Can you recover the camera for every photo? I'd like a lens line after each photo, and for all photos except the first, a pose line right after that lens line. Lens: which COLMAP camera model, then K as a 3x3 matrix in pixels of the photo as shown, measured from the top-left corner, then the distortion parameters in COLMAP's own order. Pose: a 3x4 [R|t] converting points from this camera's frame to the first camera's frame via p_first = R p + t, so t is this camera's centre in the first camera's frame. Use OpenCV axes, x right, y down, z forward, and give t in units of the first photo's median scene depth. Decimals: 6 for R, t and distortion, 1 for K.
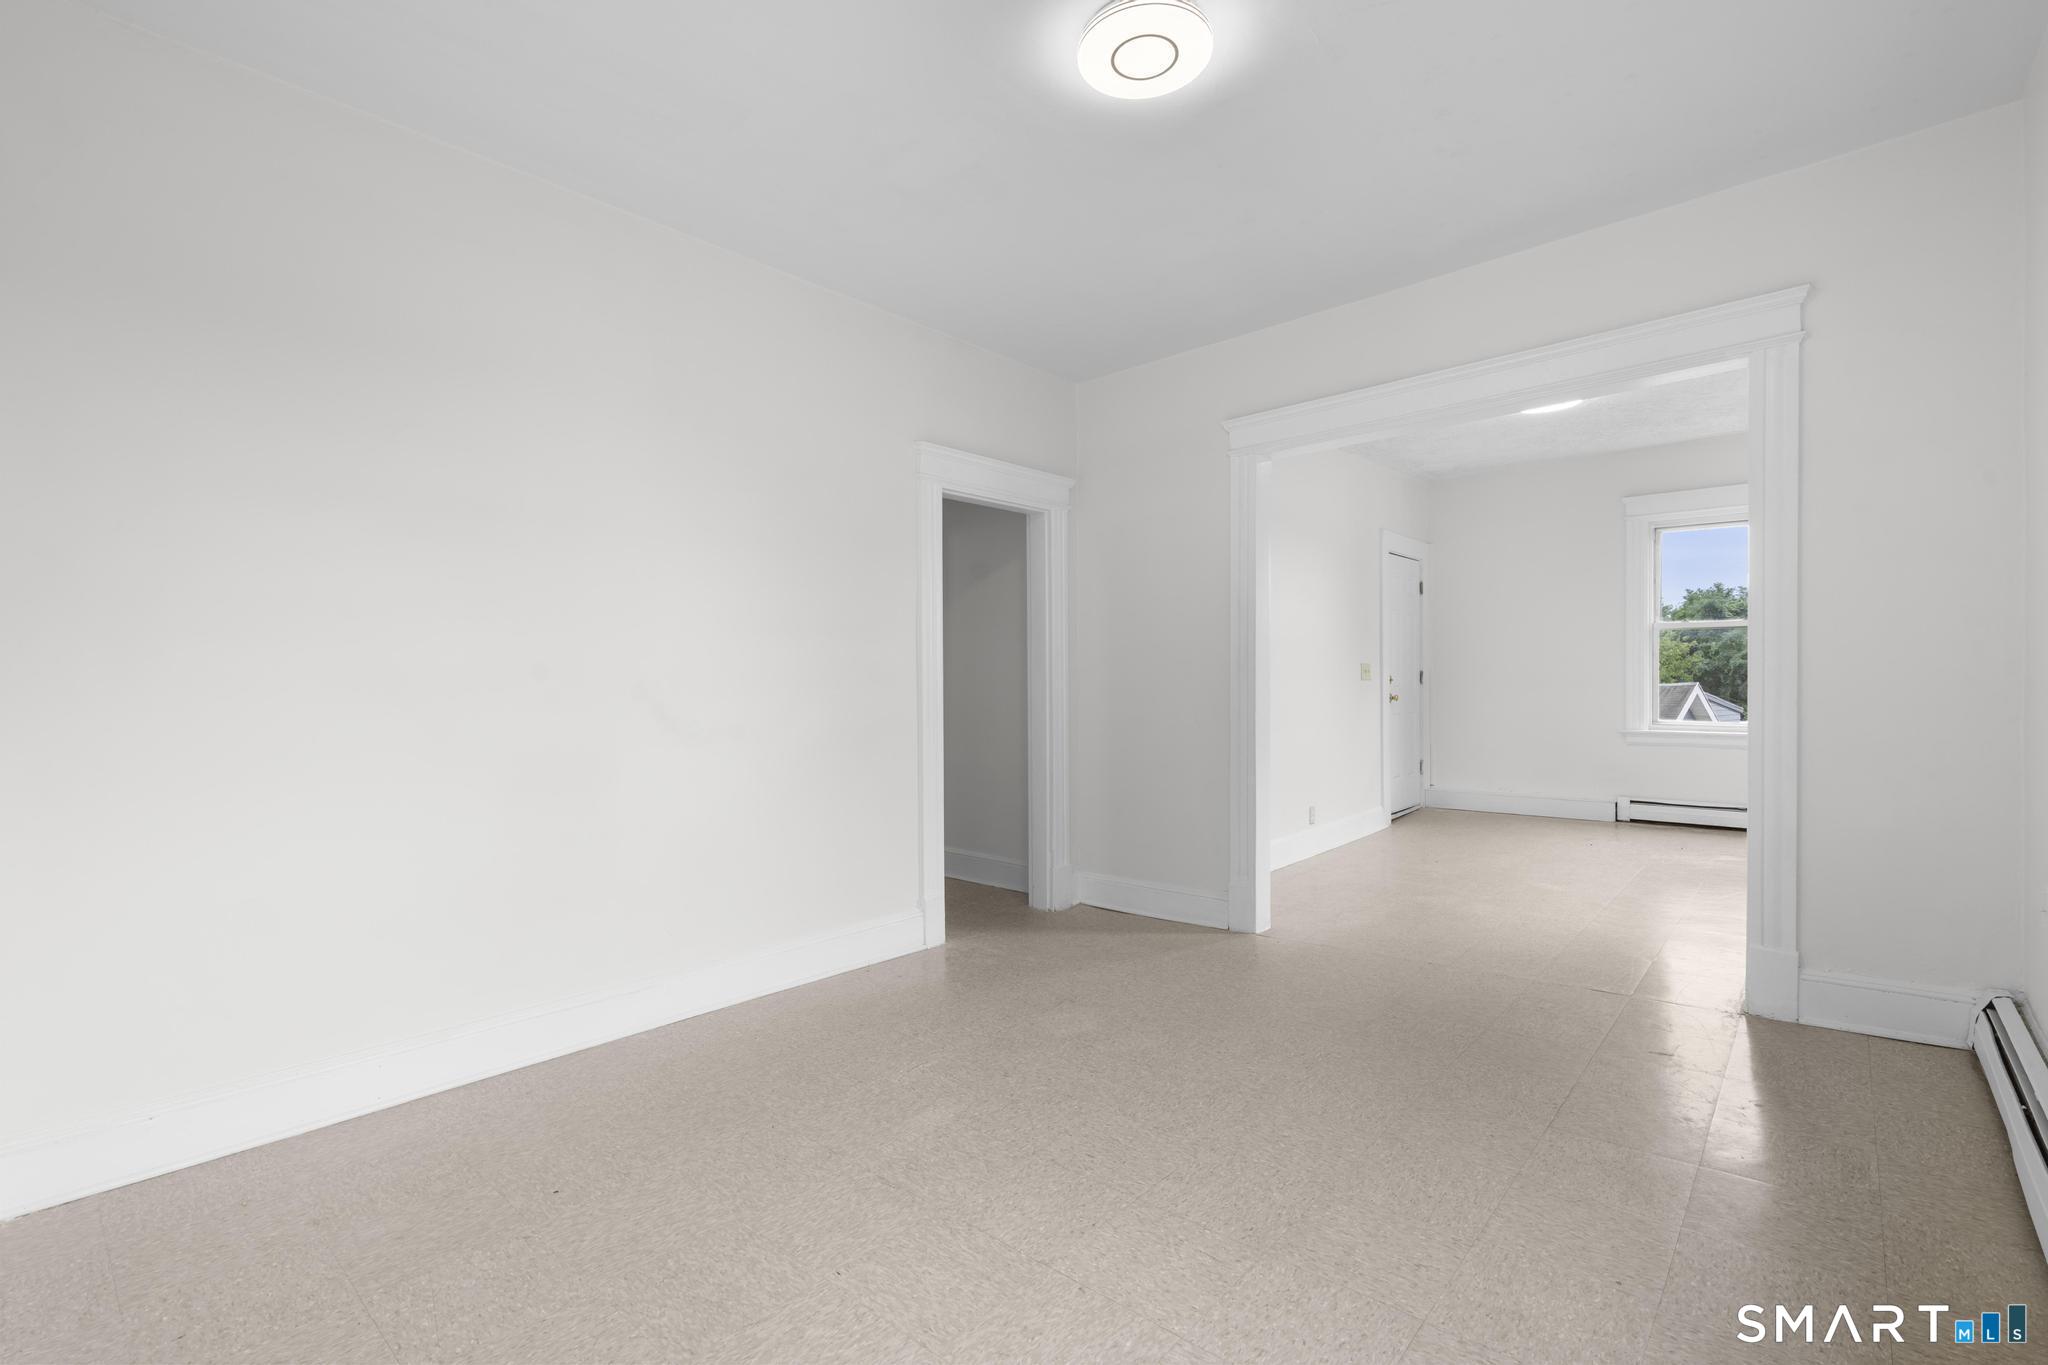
lens RADIAL K [[917.6, 0, 1021.7], [0, 917.6, 683.7], [0, 0, 1]] dist [-0.008604, 0.002820]
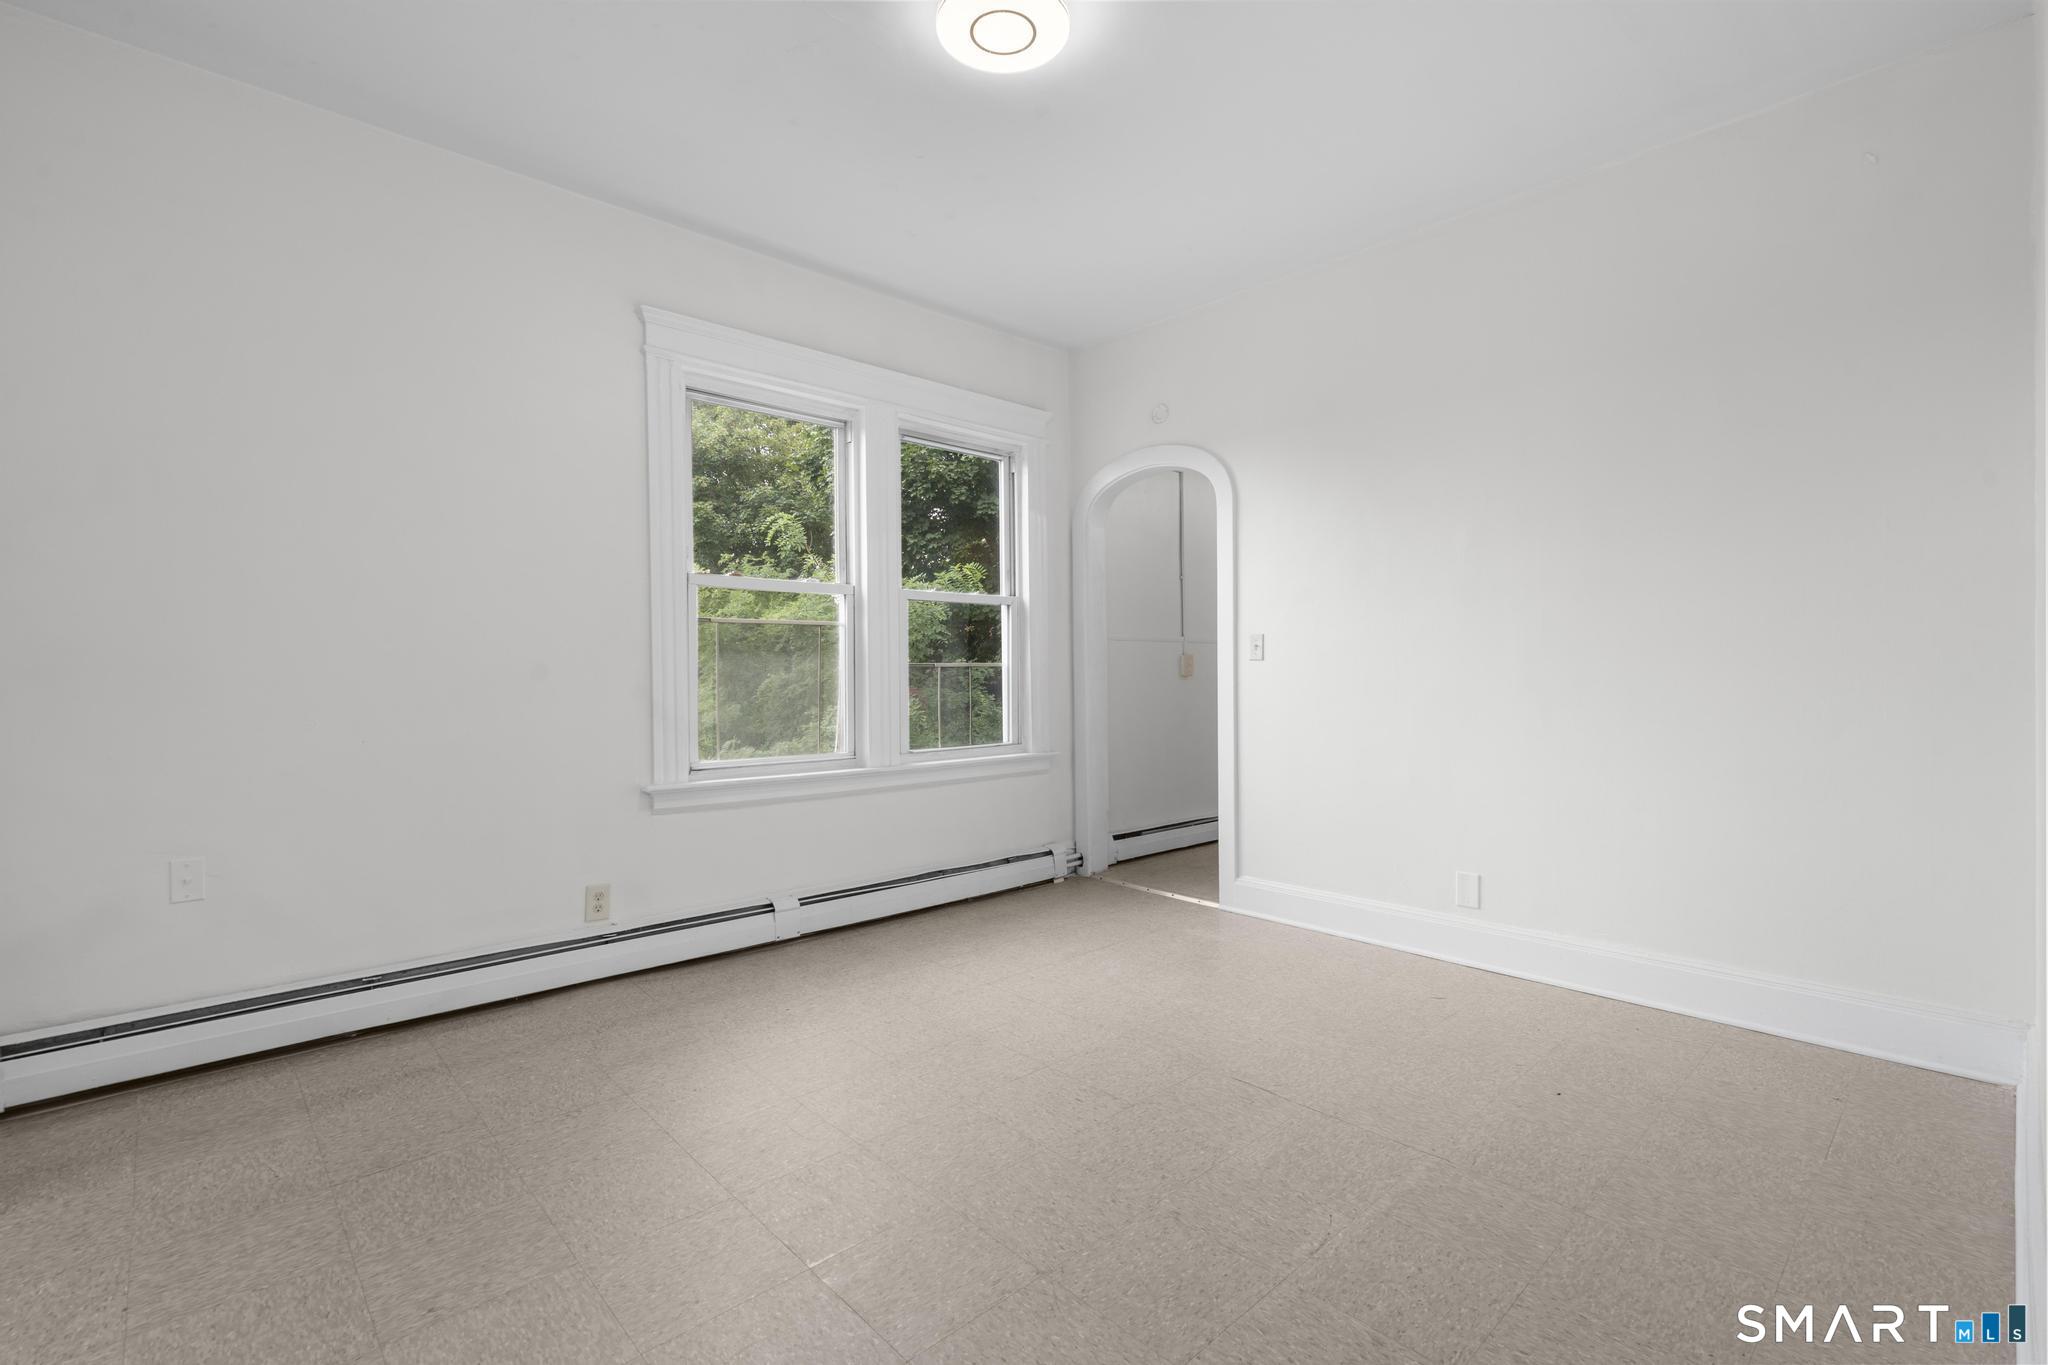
lens RADIAL K [[917.6, 0, 1021.7], [0, 917.6, 683.7], [0, 0, 1]] dist [-0.008604, 0.002820]
pose [[-0.995290, 0.018303, 0.095195, 0.030645], [0.019734, 0.999706, 0.014115, 0.019932], [-0.094909, 0.015927, -0.995359, 2.007434]]
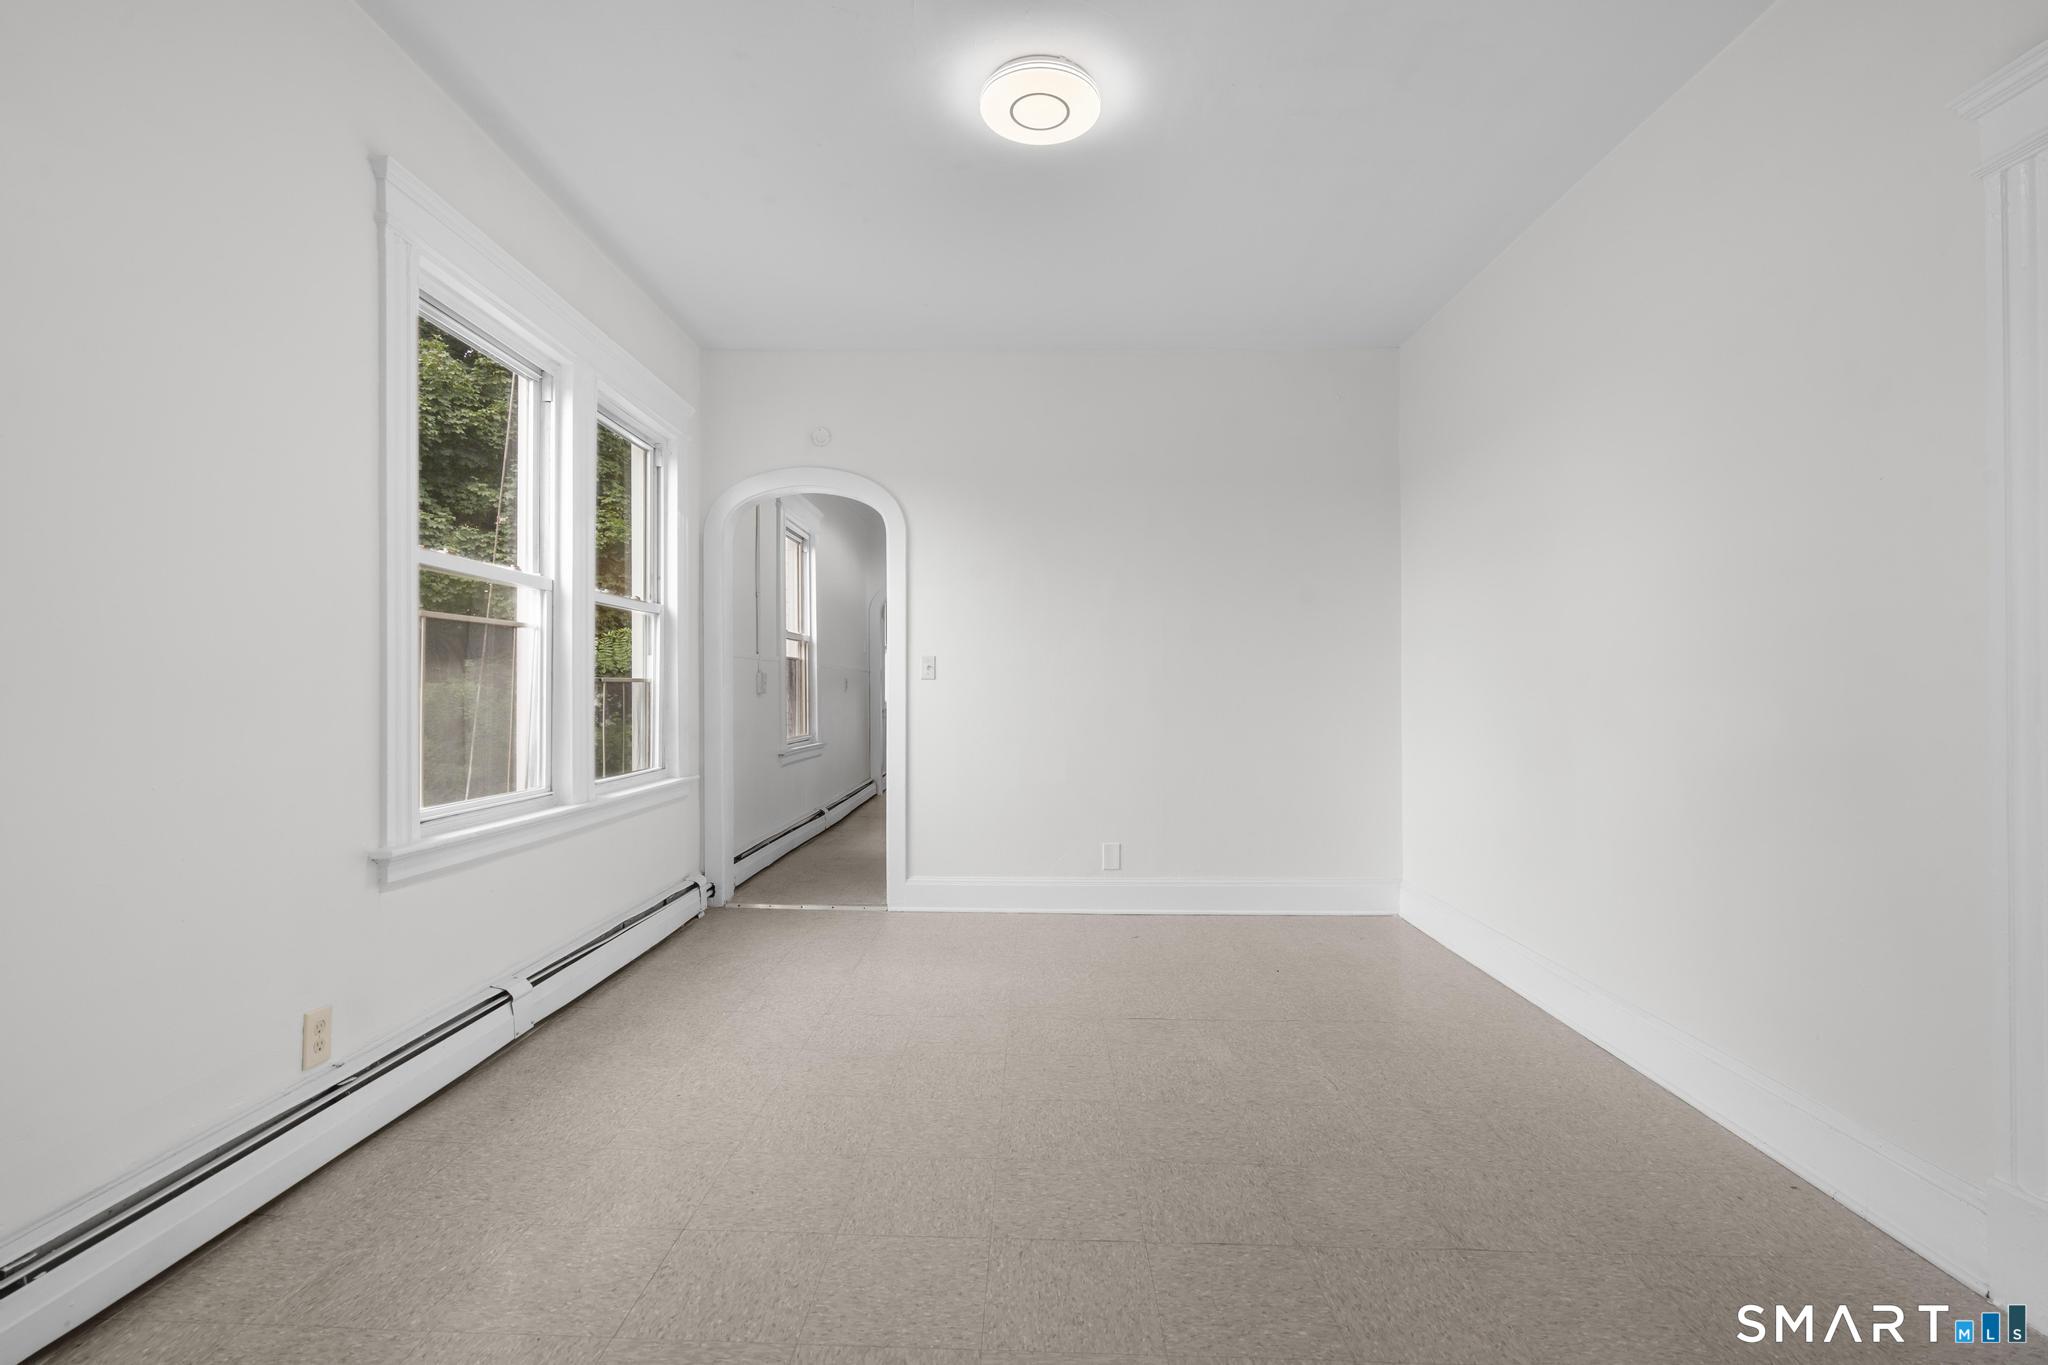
lens RADIAL K [[917.6, 0, 1021.7], [0, 917.6, 683.7], [0, 0, 1]] dist [-0.008604, 0.002820]
pose [[-0.758547, 0.008399, -0.651564, 0.882412], [0.006754, 0.999965, 0.005028, 0.009409], [0.651583, -0.000586, -0.758577, 1.827730]]
